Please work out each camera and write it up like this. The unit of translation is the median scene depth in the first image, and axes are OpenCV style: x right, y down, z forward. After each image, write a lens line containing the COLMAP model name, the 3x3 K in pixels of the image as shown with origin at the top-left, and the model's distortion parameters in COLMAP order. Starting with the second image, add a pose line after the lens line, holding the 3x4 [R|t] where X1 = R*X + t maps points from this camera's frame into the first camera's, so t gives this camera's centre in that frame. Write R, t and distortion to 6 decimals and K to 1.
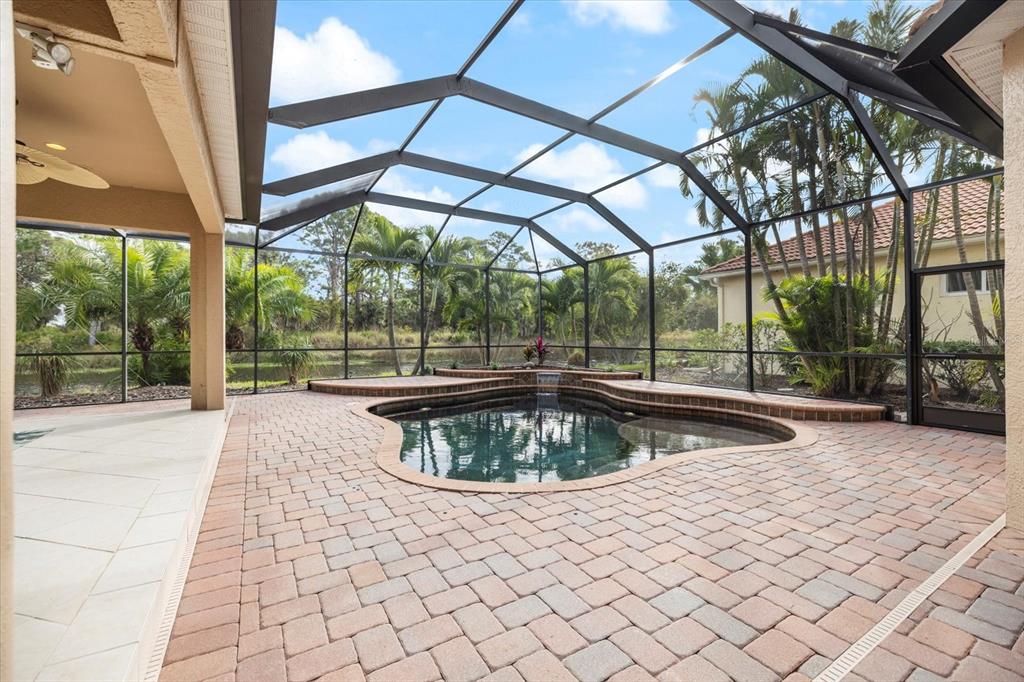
lens RADIAL K [[427.0, 0, 511.9], [0, 427.0, 335.1], [0, 0, 1]] dist [0.000307, 0.000066]
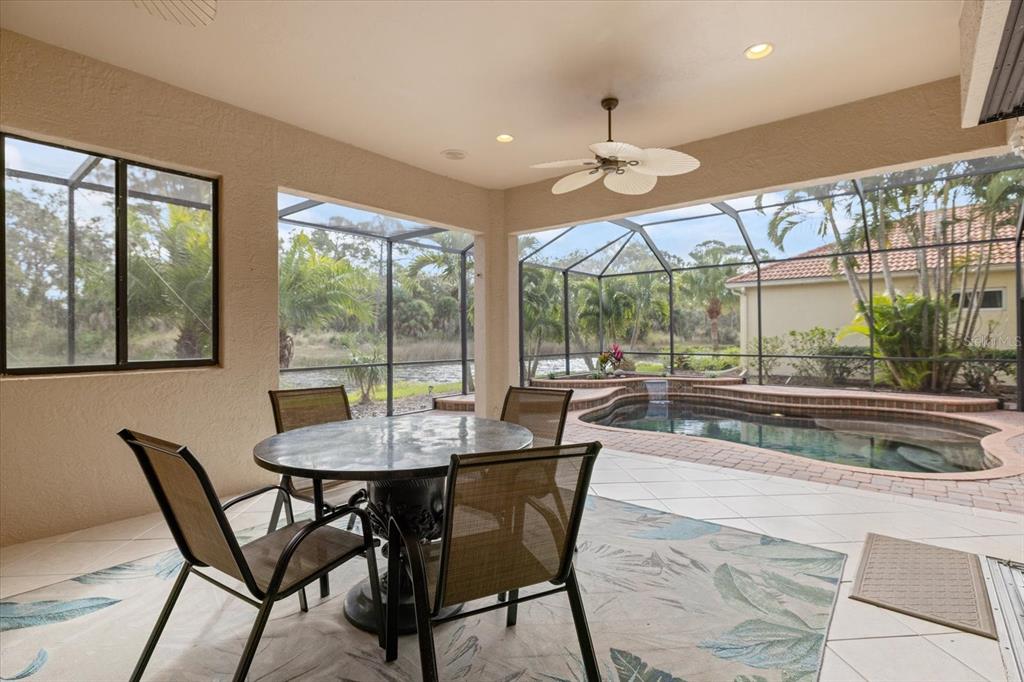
lens RADIAL K [[486.3, 0, 512.5], [0, 486.3, 337.0], [0, 0, 1]] dist [0.017717, 0.000129]
pose [[0.946551, -0.002475, 0.322544, -0.788191], [0.001377, 0.999992, 0.003632, -0.024011], [-0.322550, -0.002994, 0.946548, 0.032027]]
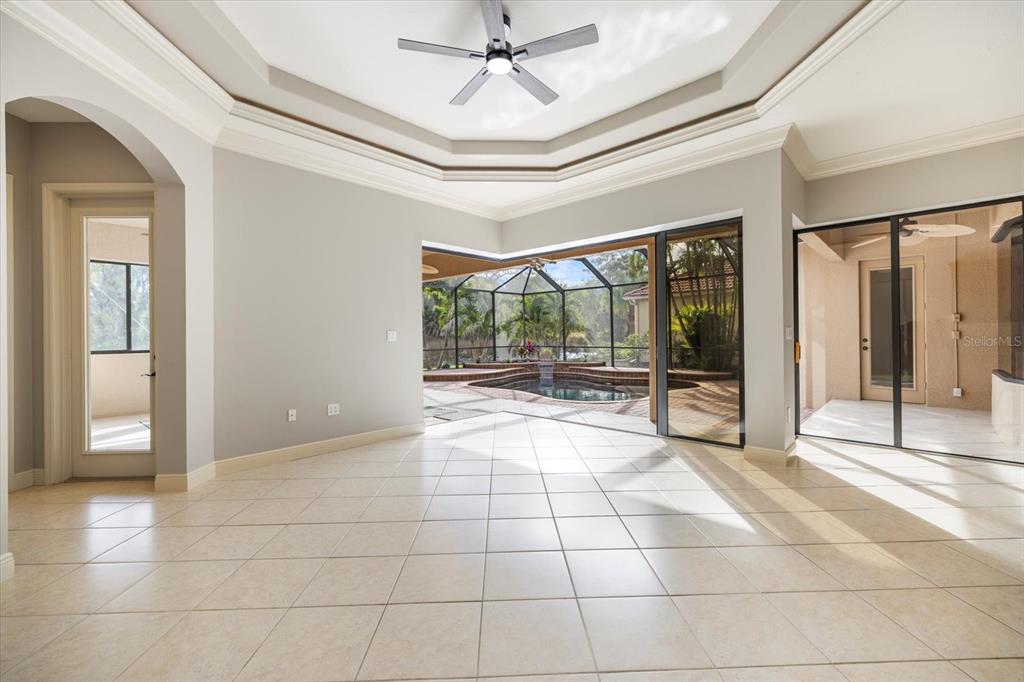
lens RADIAL K [[427.0, 0, 511.9], [0, 427.0, 335.1], [0, 0, 1]] dist [0.000307, 0.000066]
pose [[0.962220, -0.007891, 0.272158, -0.590971], [0.007077, 0.999967, 0.003971, -0.028709], [-0.272181, -0.001894, 0.962244, -0.578041]]
